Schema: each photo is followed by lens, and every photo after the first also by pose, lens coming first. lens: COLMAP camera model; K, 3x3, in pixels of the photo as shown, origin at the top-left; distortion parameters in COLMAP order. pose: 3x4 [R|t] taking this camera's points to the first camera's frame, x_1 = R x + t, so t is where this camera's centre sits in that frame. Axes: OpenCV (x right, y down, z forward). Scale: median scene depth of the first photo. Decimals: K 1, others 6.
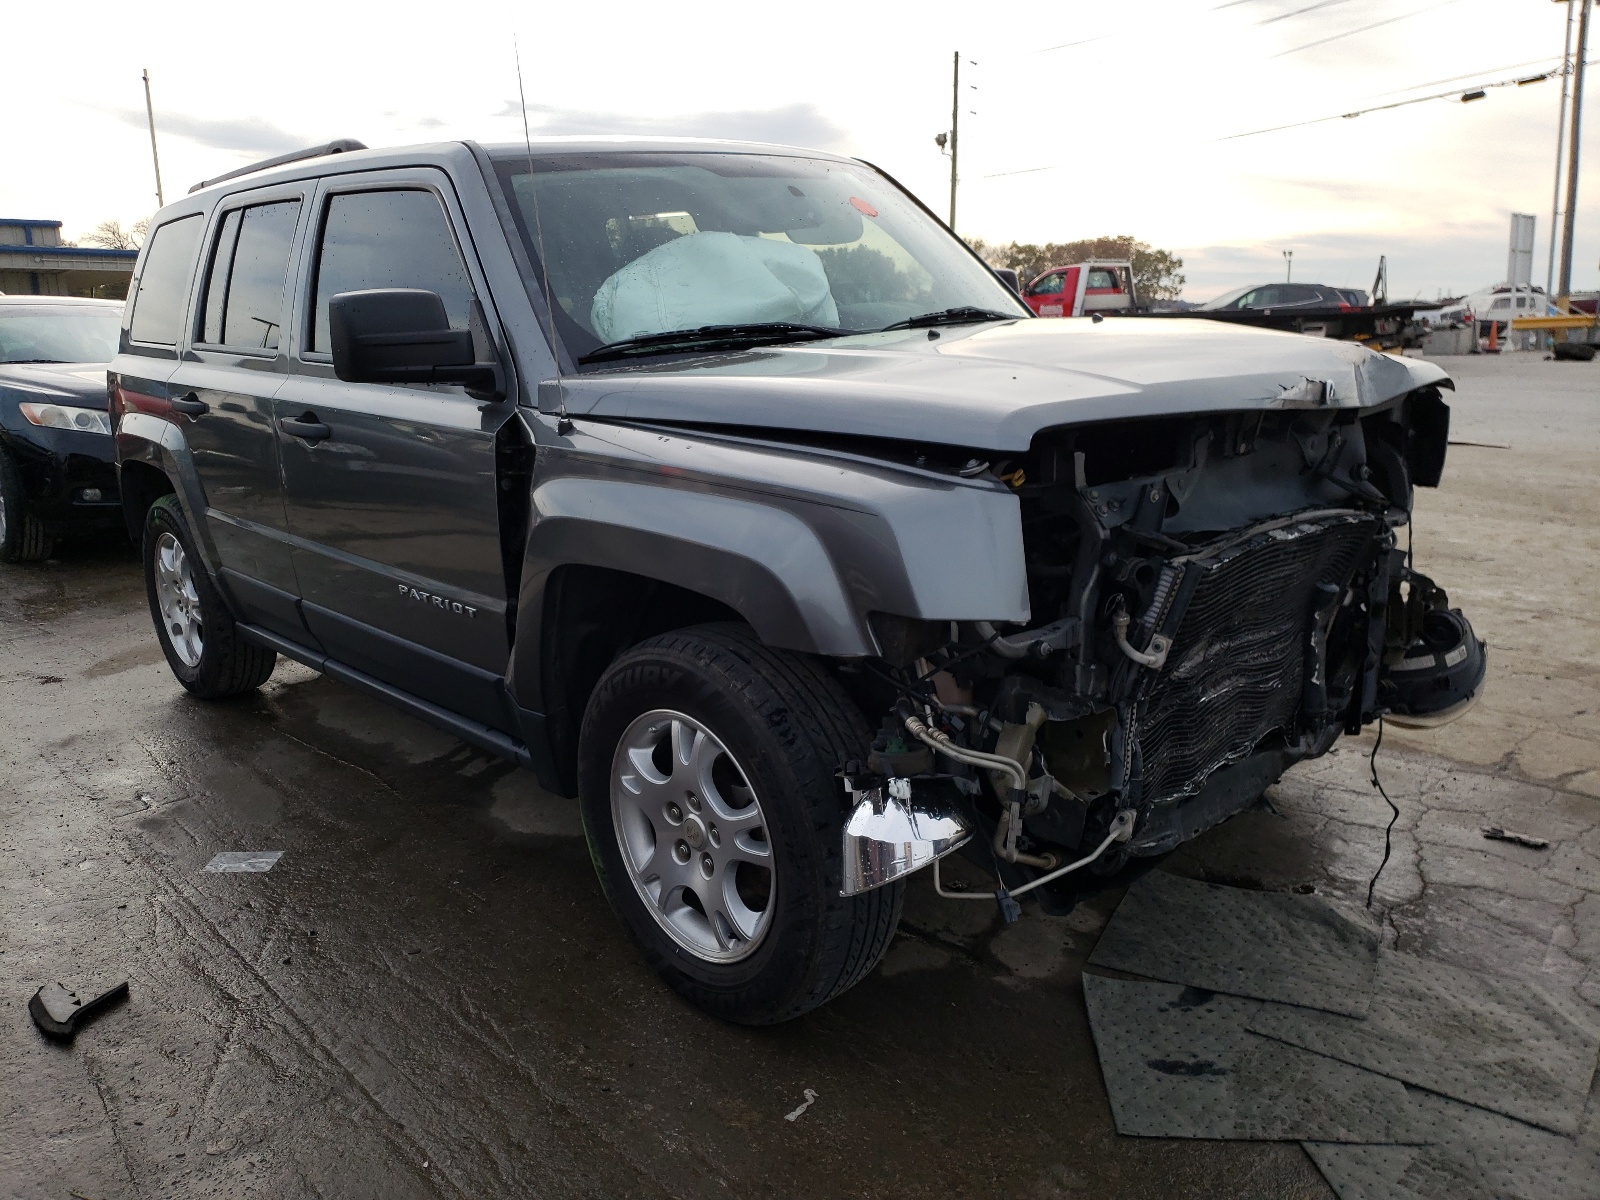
lens RADIAL K [[1151.3, 0, 795.4], [0, 1151.3, 589.8], [0, 0, 1]] dist [0.022768, -0.007122]
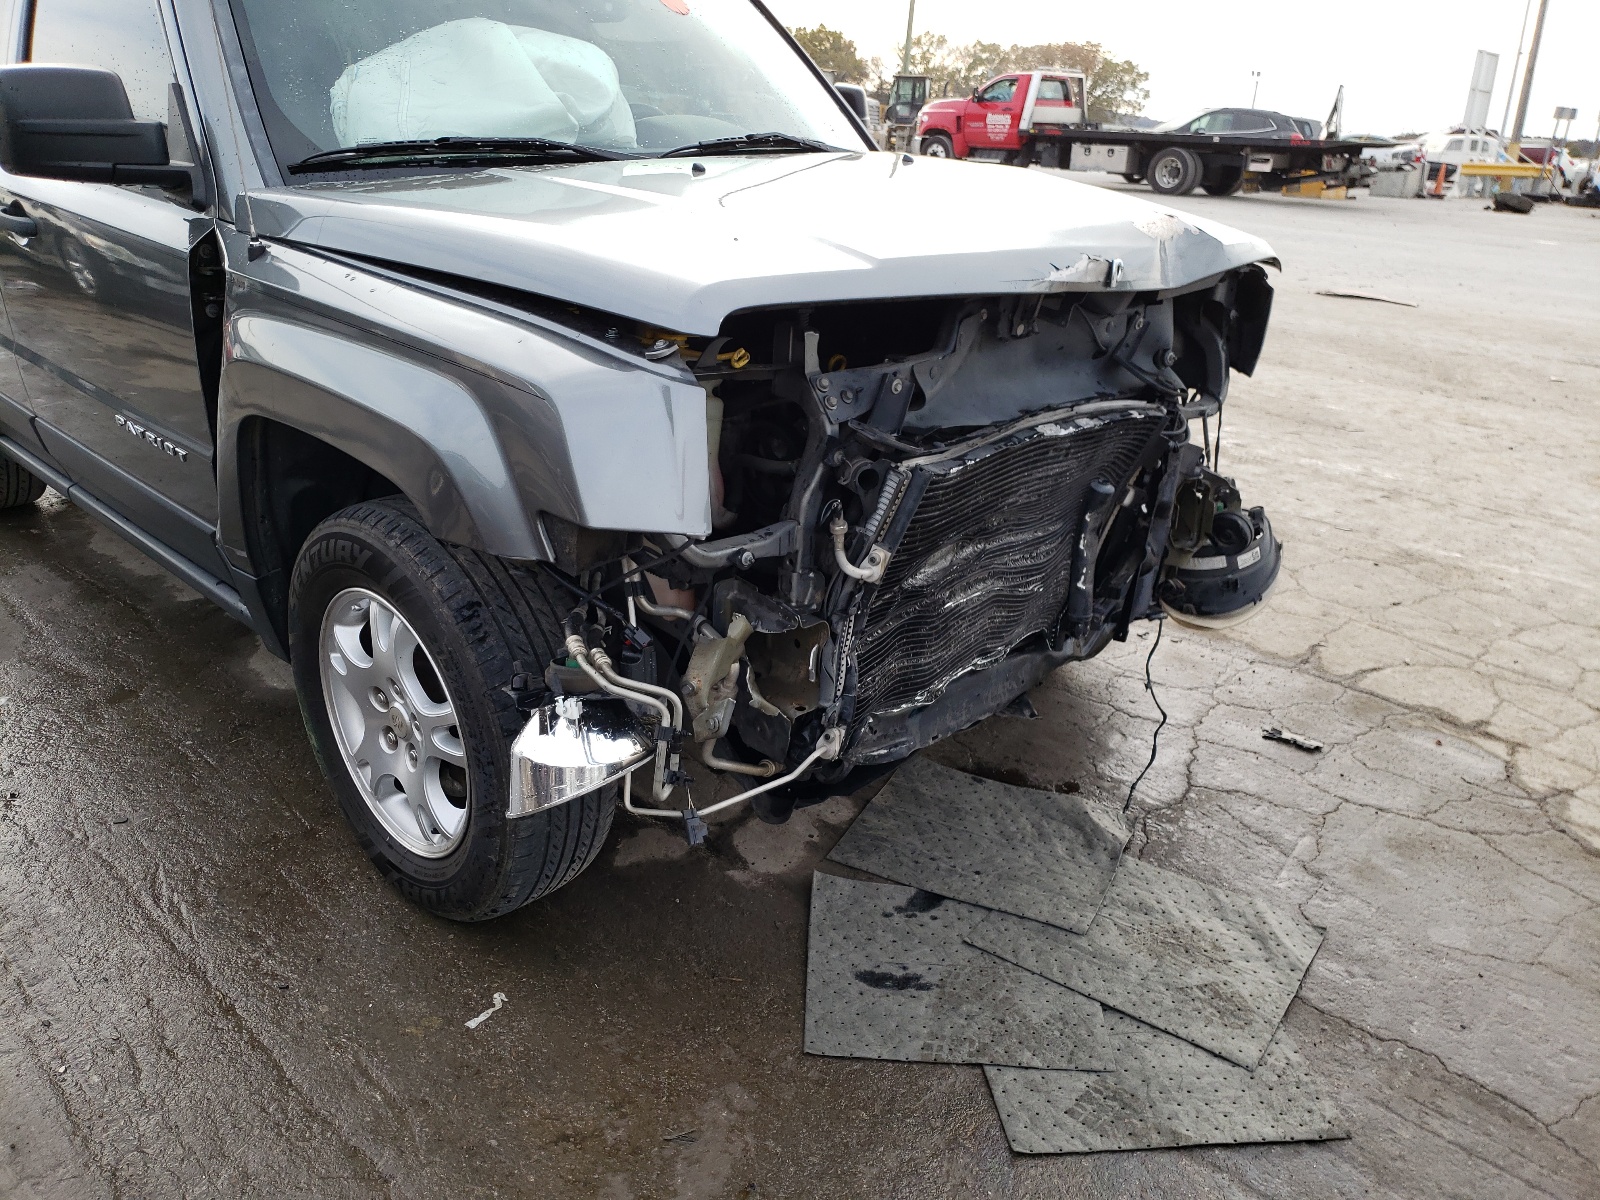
lens RADIAL K [[1151.3, 0, 795.4], [0, 1151.3, 589.8], [0, 0, 1]] dist [0.022768, -0.007122]
pose [[0.996953, 0.046471, 0.062654, 0.157815], [-0.056022, 0.985445, 0.160498, -0.054978], [-0.054284, -0.163519, 0.985046, 0.089566]]
